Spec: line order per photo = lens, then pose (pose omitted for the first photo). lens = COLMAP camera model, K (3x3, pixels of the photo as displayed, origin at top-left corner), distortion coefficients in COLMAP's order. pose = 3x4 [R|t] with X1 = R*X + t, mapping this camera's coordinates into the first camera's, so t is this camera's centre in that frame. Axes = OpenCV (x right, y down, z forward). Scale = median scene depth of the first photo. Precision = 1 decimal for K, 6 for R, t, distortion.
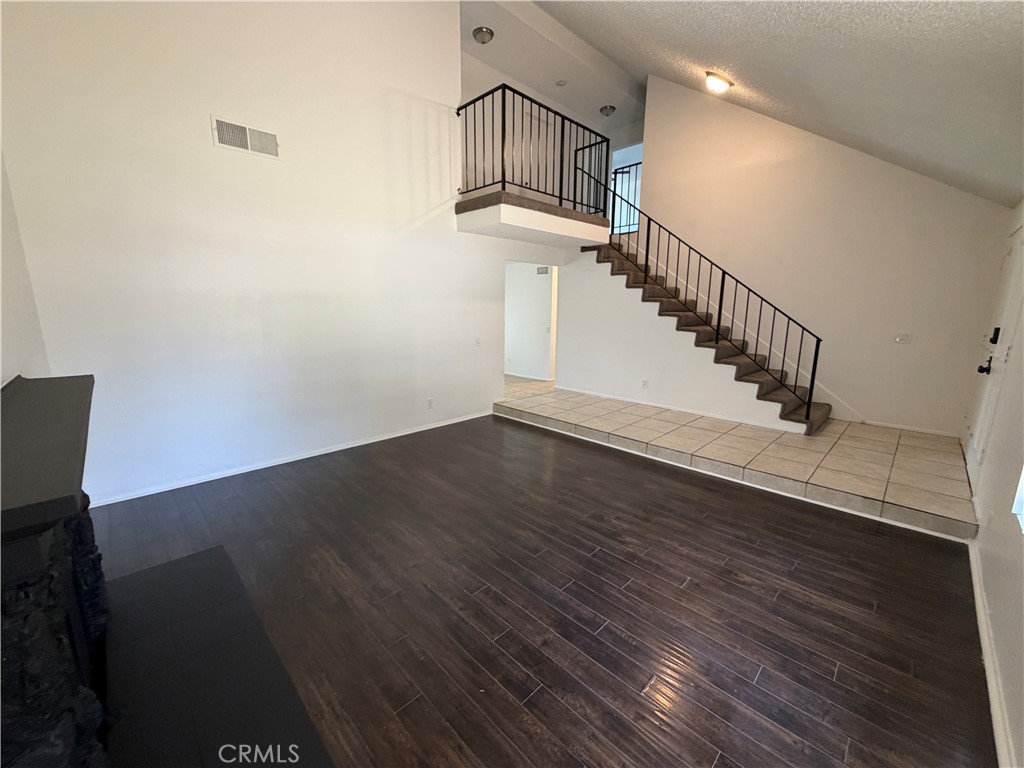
lens RADIAL K [[409.8, 0, 512.5], [0, 409.8, 384.6], [0, 0, 1]] dist [0.001022, 0.000152]
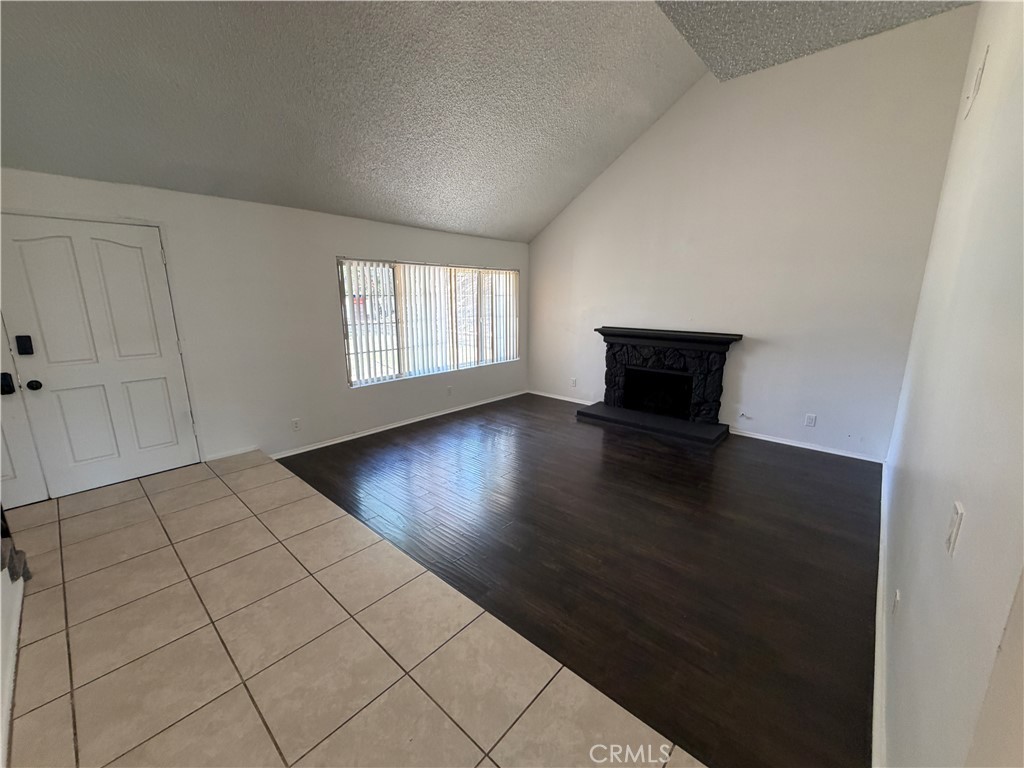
lens RADIAL K [[409.8, 0, 509.7], [0, 409.8, 385.0], [0, 0, 1]] dist [0.001022, 0.000152]
pose [[-0.998096, 0.013330, -0.060227, 0.188046], [-0.011730, 0.917537, 0.397476, -0.339929], [0.060558, 0.397426, -0.915634, 1.602143]]
